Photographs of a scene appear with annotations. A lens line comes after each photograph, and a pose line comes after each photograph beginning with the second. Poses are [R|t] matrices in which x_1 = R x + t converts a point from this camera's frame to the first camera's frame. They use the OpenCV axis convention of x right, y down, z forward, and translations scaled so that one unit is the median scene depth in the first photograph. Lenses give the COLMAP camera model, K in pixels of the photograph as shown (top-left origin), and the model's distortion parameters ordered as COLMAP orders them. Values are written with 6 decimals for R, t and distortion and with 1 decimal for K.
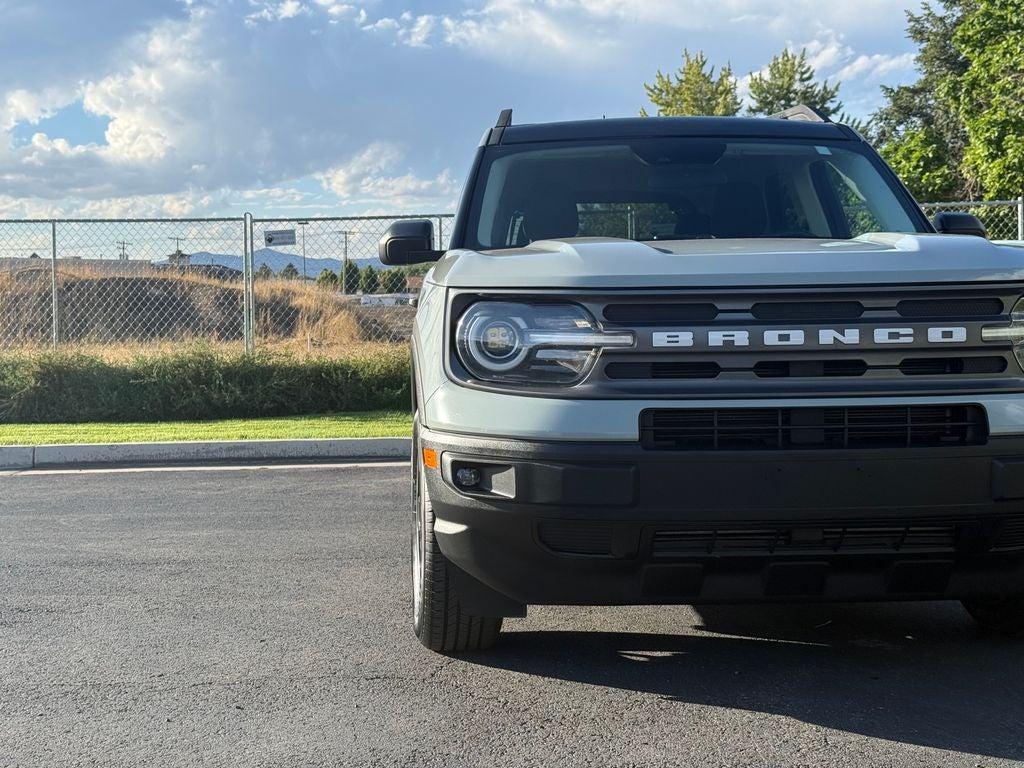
lens RADIAL K [[1428.5, 0, 511.9], [0, 1428.5, 384.8], [0, 0, 1]] dist [0.115853, 0.000000]
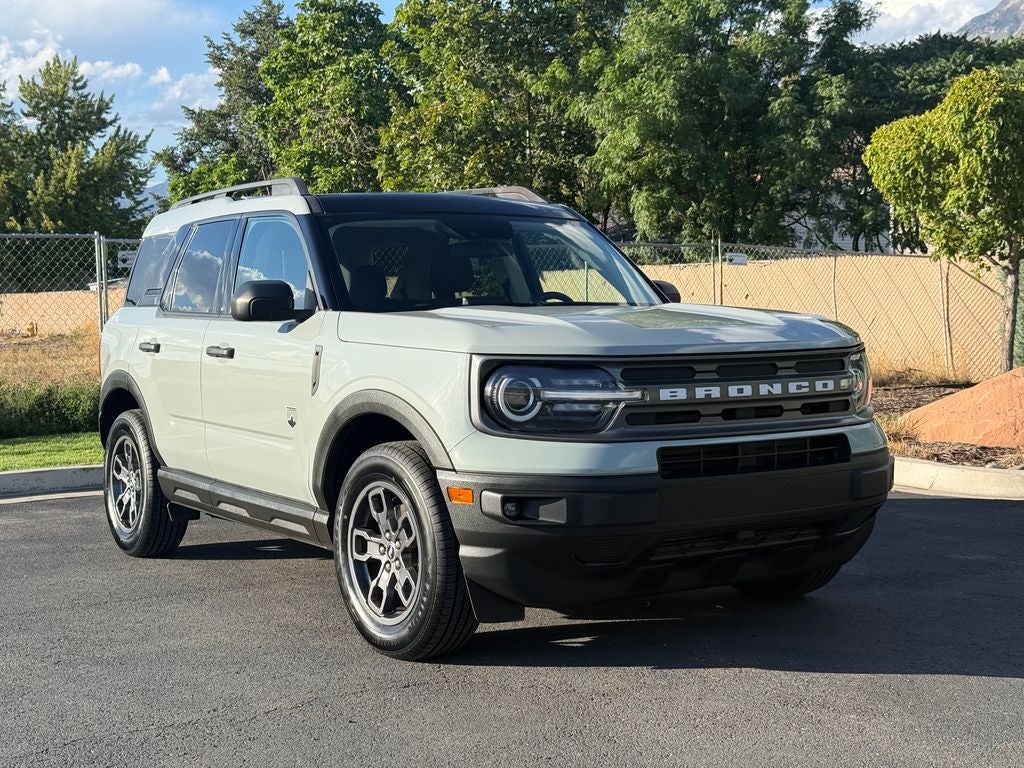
lens RADIAL K [[1428.5, 0, 510.4], [0, 1428.5, 383.7], [0, 0, 1]] dist [0.115853, 0.000000]
pose [[0.870018, -0.025094, 0.492381, -0.561559], [0.028407, 0.999596, 0.000749, -0.039352], [-0.492201, 0.013335, 0.870380, -0.064872]]
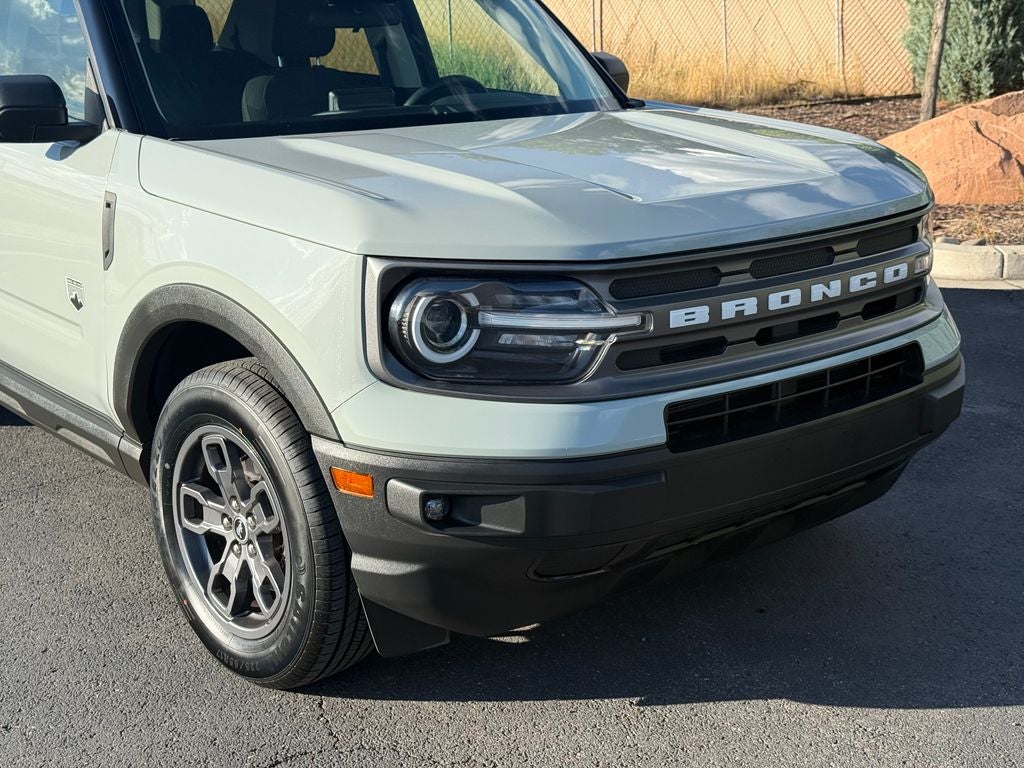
lens RADIAL K [[1428.5, 0, 512.0], [0, 1428.5, 391.6], [0, 0, 1]] dist [0.115853, 0.000000]
pose [[0.809039, -0.154168, 0.567175, -0.376629], [0.022655, 0.972449, 0.232012, -0.154954], [-0.587318, -0.174857, 0.790242, 0.332303]]
